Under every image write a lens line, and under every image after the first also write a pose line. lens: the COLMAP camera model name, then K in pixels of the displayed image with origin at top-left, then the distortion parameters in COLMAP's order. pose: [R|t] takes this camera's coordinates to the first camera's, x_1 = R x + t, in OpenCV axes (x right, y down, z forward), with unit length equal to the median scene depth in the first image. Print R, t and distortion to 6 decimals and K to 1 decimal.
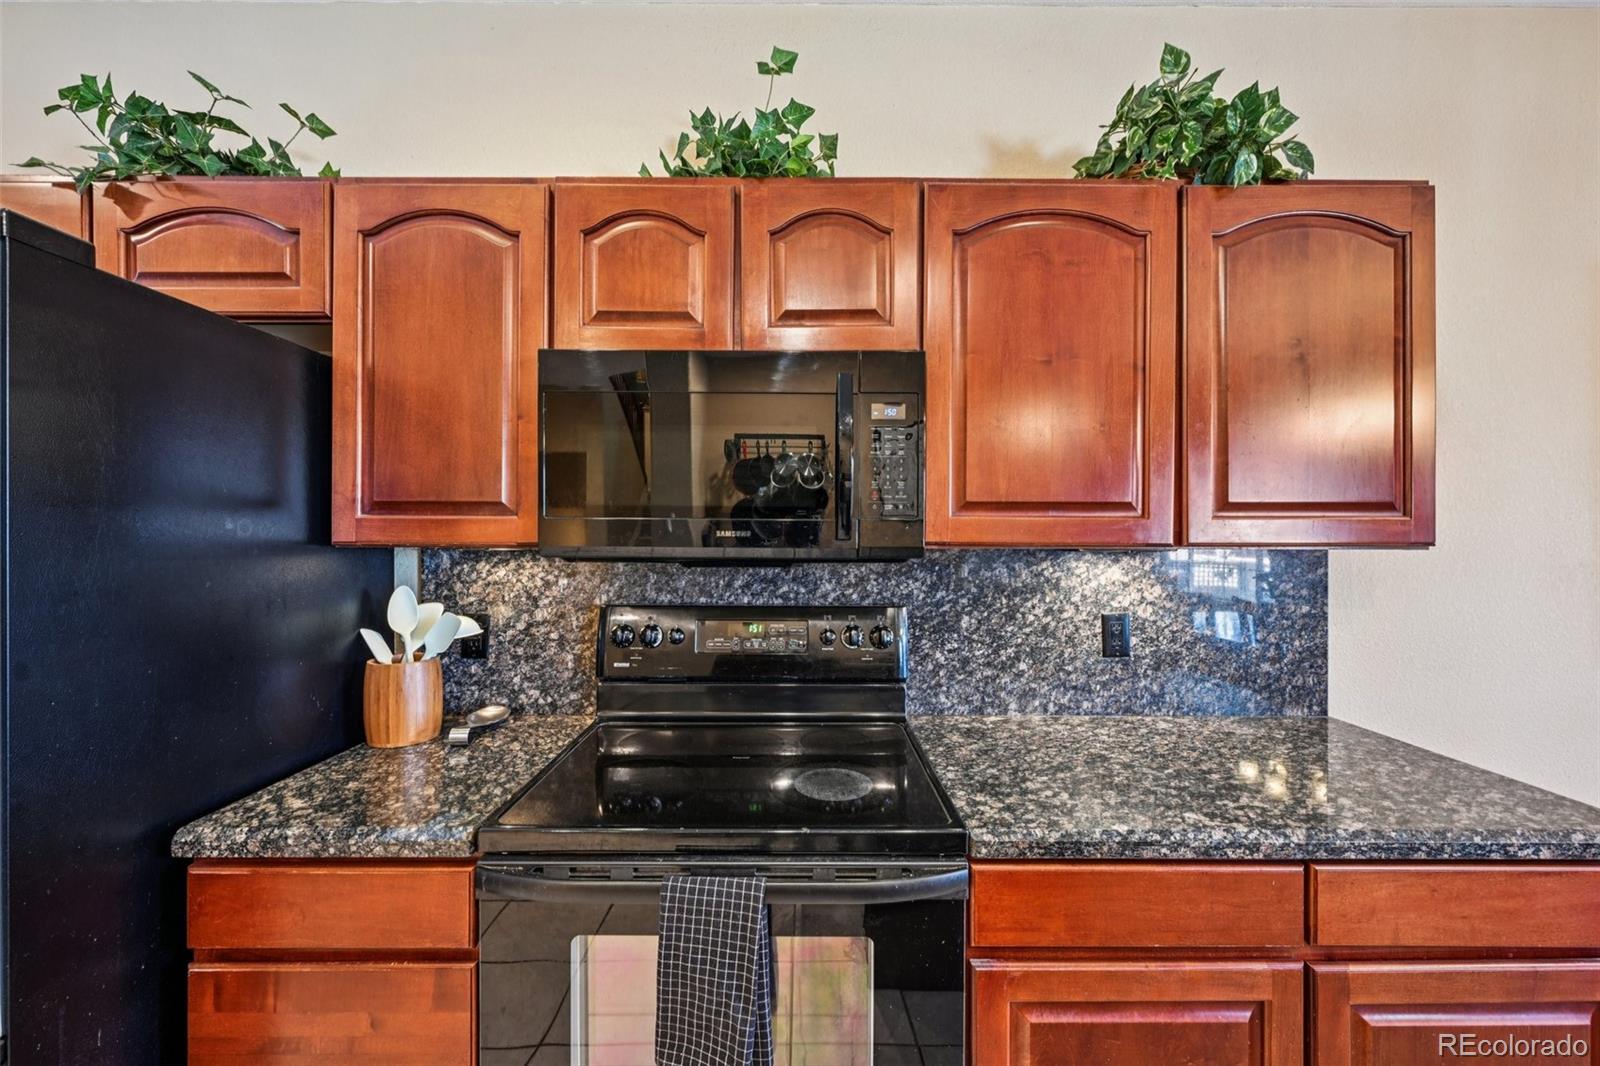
lens RADIAL K [[630.9, 0, 807.3], [0, 630.9, 542.0], [0, 0, 1]] dist [0.000952, 0.000035]
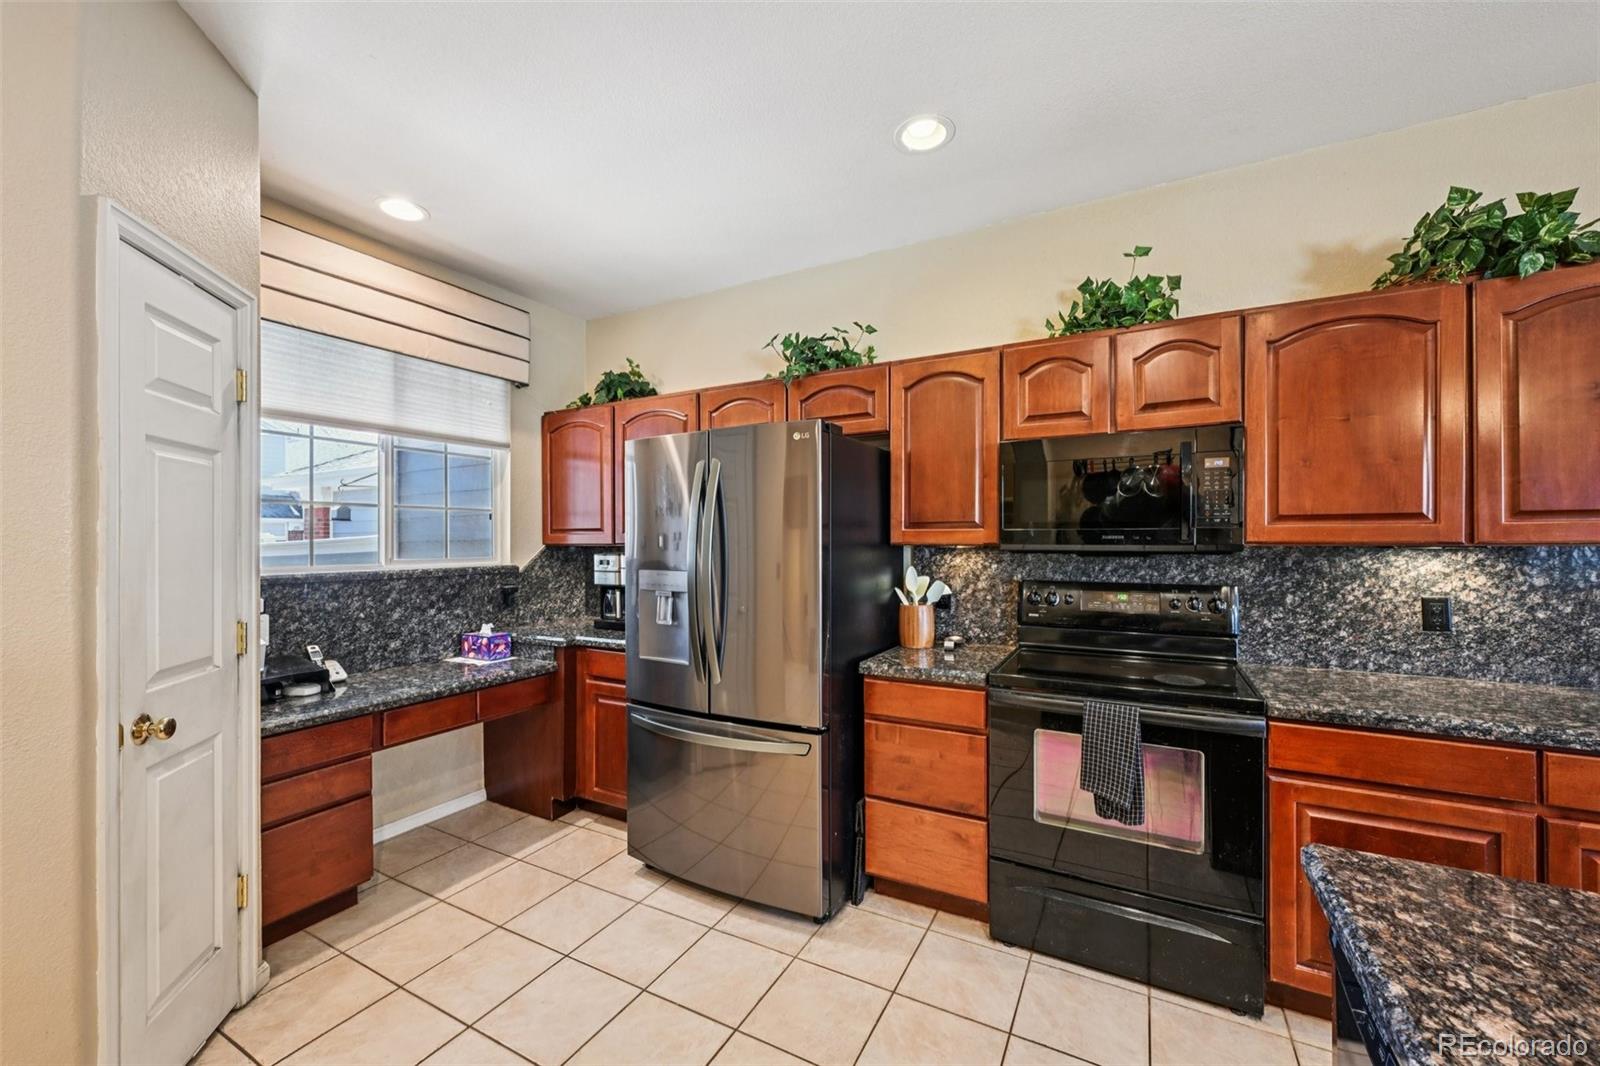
lens RADIAL K [[627.4, 0, 803.1], [0, 627.4, 542.1], [0, 0, 1]] dist [-0.000919, -0.000003]
pose [[0.875989, -0.004078, -0.482314, -0.022789], [0.001635, 0.999984, -0.005486, 0.006820], [0.482329, 0.004017, 0.875981, -0.736808]]
